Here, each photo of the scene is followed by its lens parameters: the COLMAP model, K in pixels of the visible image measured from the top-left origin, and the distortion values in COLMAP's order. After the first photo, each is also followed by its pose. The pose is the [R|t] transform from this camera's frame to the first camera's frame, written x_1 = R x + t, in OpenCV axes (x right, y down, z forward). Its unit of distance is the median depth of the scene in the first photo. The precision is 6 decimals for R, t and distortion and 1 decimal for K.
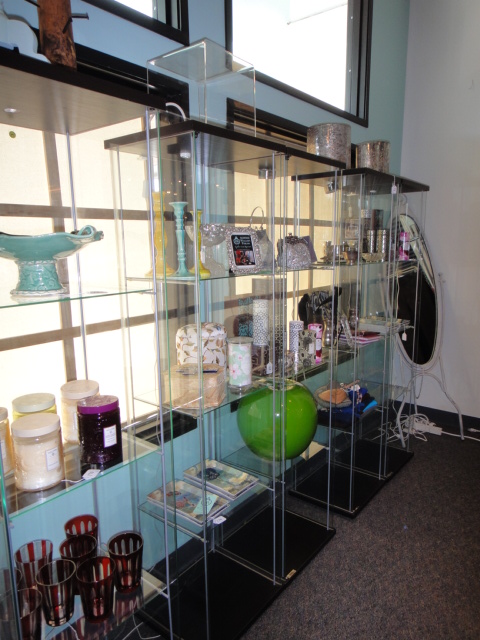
lens RADIAL K [[457.0, 0, 239.4], [0, 457.0, 323.7], [0, 0, 1]] dist [0.006987, -0.000998]
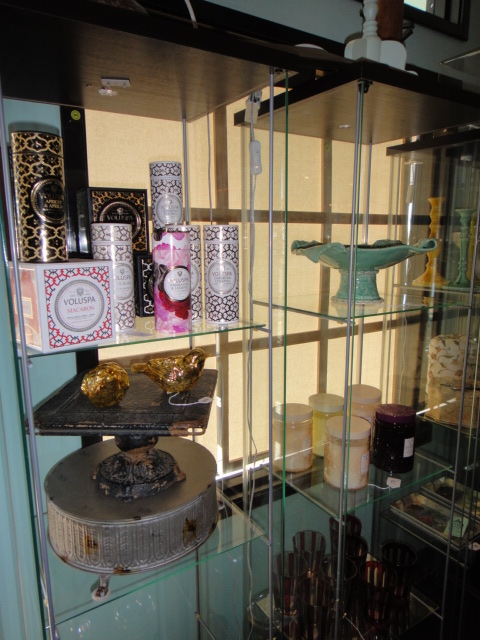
lens RADIAL K [[457.0, 0, 243.5], [0, 457.0, 322.4], [0, 0, 1]] dist [0.006987, -0.000998]
pose [[0.948046, 0.076213, -0.308871, -0.201927], [-0.072715, 0.997091, 0.022839, -0.014870], [0.309713, 0.000808, 0.950830, -0.037806]]
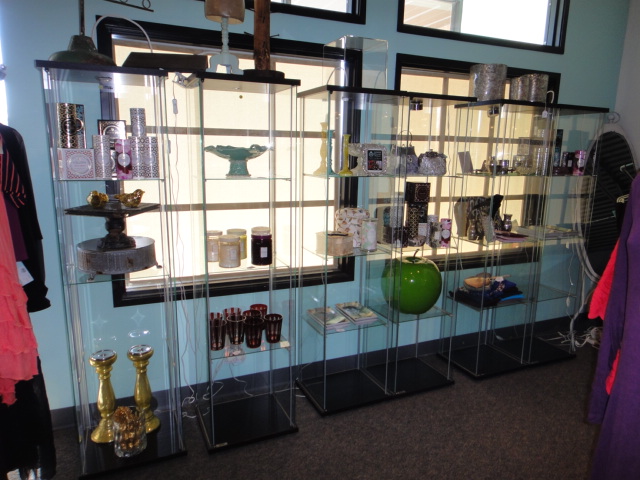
lens RADIAL K [[457.0, 0, 320.4], [0, 457.0, 238.5], [0, 0, 1]] dist [0.006987, -0.000998]
pose [[0.892835, 0.114573, -0.435566, 0.468974], [-0.108536, 0.993335, 0.038810, 0.052026], [0.437110, 0.012624, 0.899320, -0.392828]]
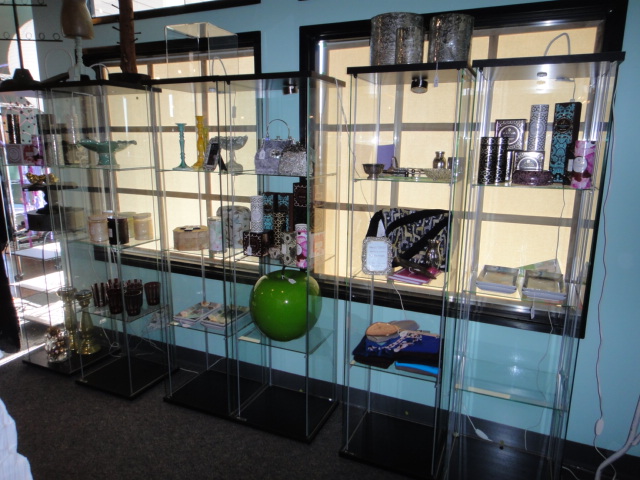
lens RADIAL K [[457.0, 0, 317.5], [0, 457.0, 239.0], [0, 0, 1]] dist [0.006987, -0.000998]
pose [[0.250180, 0.211507, -0.944815, 1.288025], [-0.181663, 0.968771, 0.168766, -0.177090], [0.951004, 0.129416, 0.280790, 0.820646]]
